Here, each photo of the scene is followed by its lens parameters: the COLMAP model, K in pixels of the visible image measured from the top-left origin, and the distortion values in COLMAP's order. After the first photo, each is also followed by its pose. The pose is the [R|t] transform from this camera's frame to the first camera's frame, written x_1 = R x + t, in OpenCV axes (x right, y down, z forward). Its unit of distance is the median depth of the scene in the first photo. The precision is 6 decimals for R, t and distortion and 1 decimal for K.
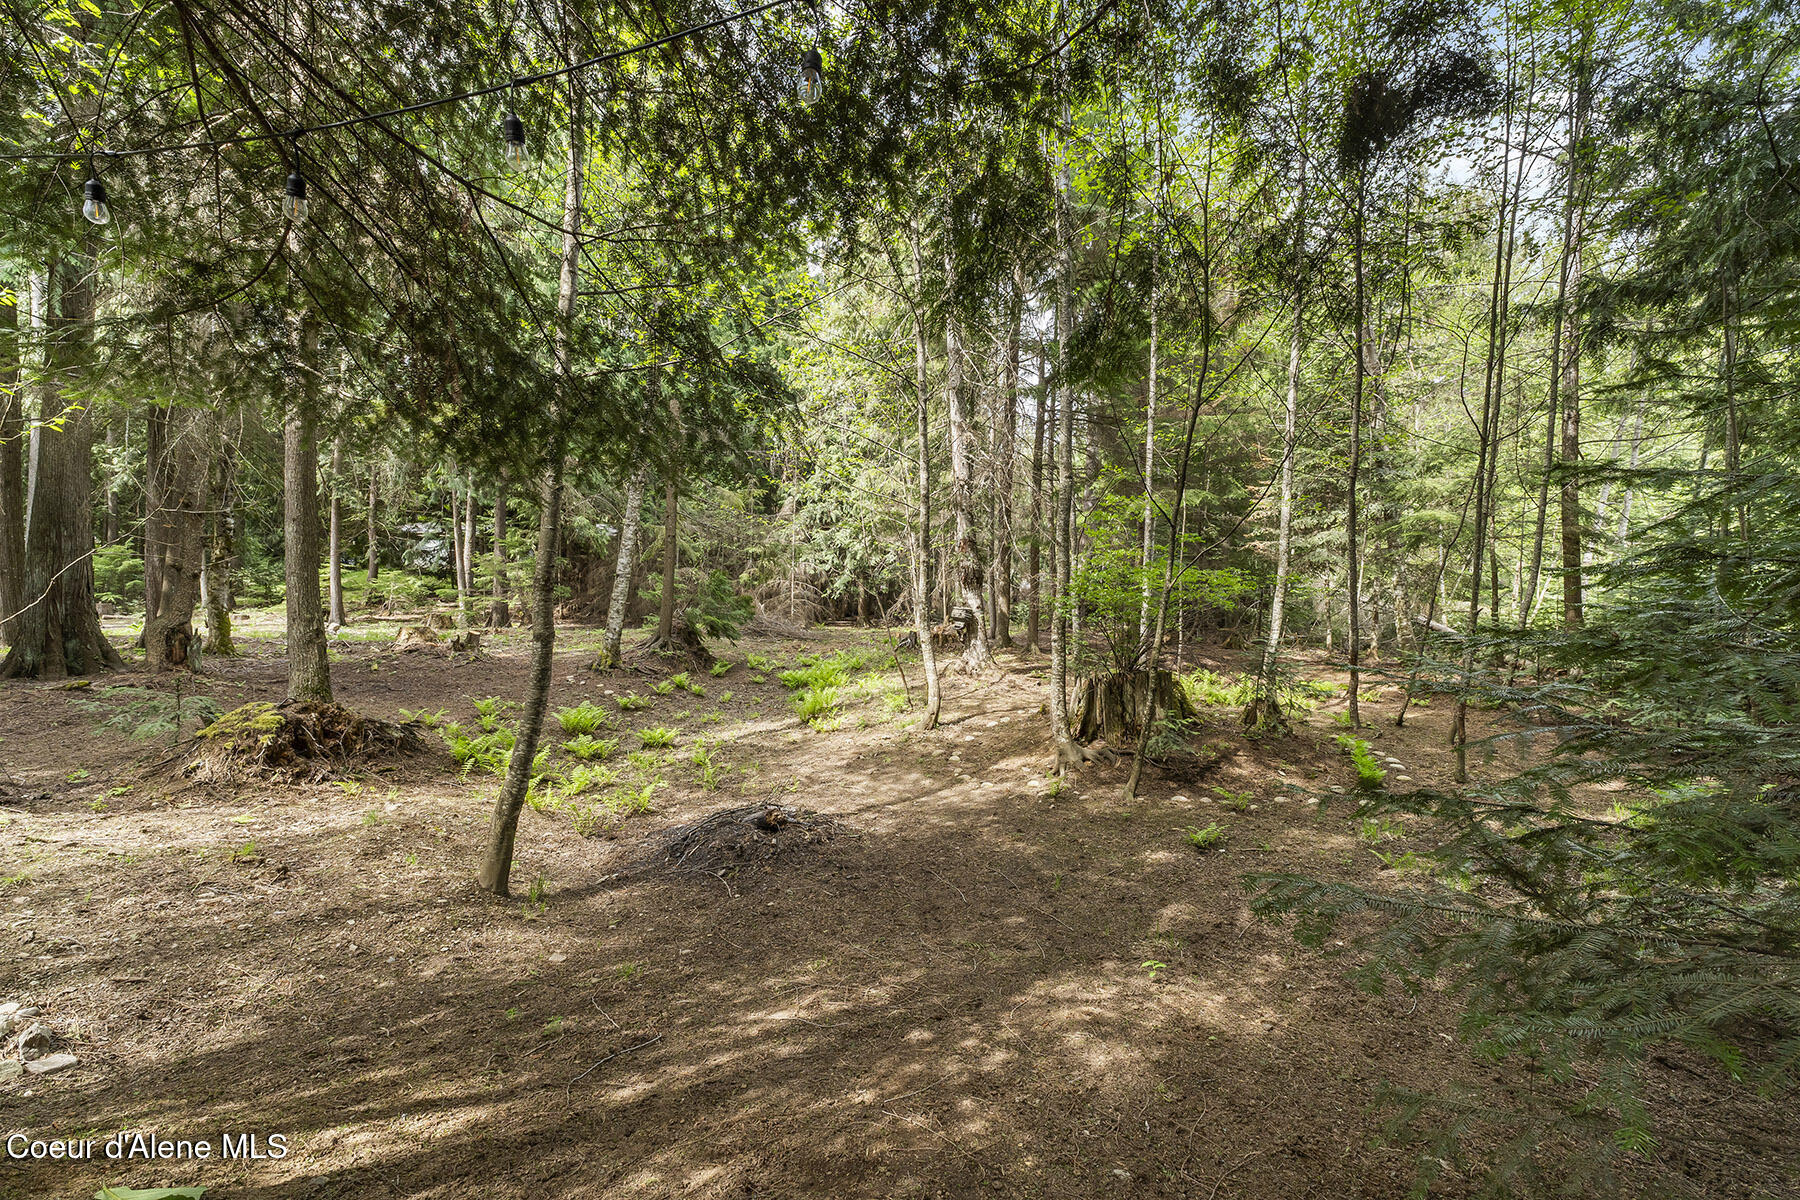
lens RADIAL K [[779.9, 0, 899.6], [0, 779.9, 597.7], [0, 0, 1]] dist [0.003186, 0.000175]
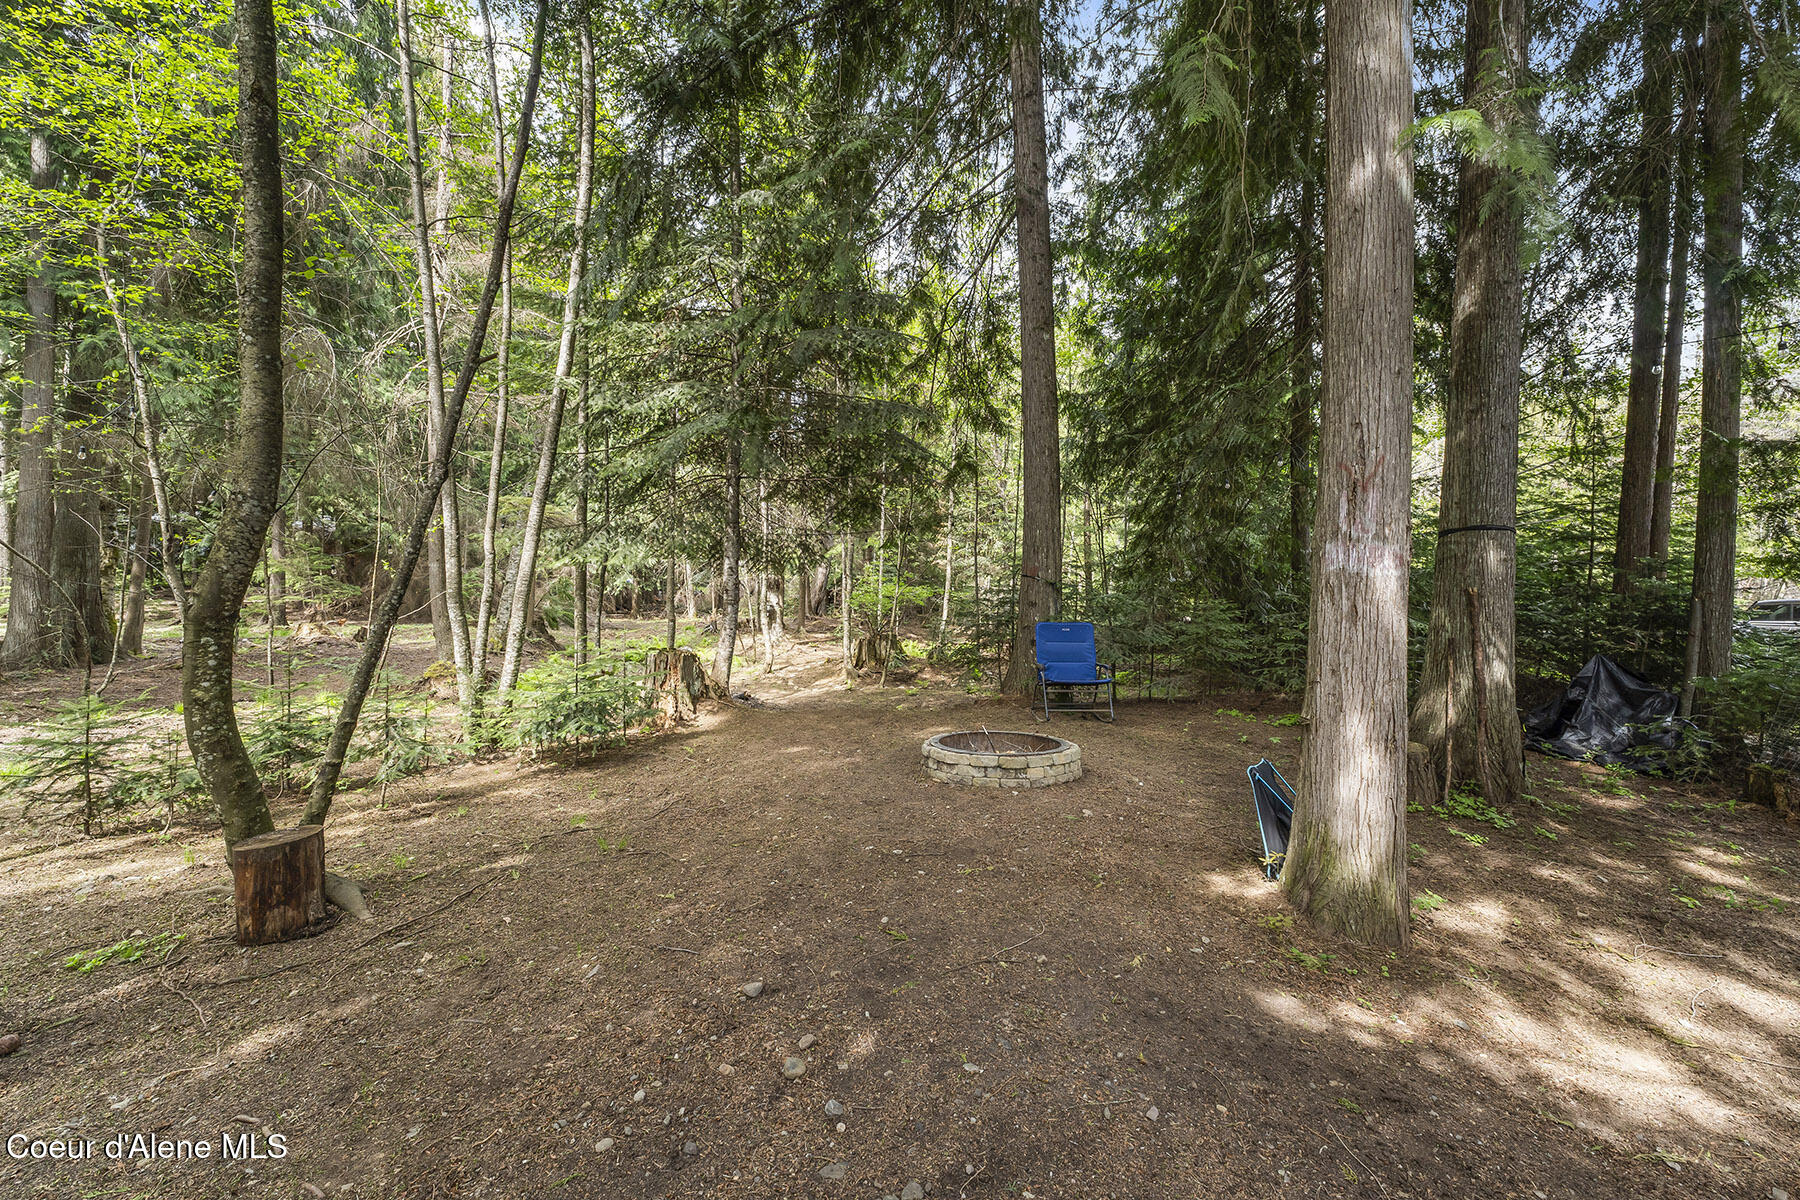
lens RADIAL K [[779.9, 0, 895.7], [0, 779.9, 586.7], [0, 0, 1]] dist [0.003186, 0.000175]
pose [[0.935766, 0.002624, 0.352611, -0.402970], [-0.001058, 0.999989, -0.004632, -0.025850], [-0.352619, 0.003961, 0.935758, -0.987329]]
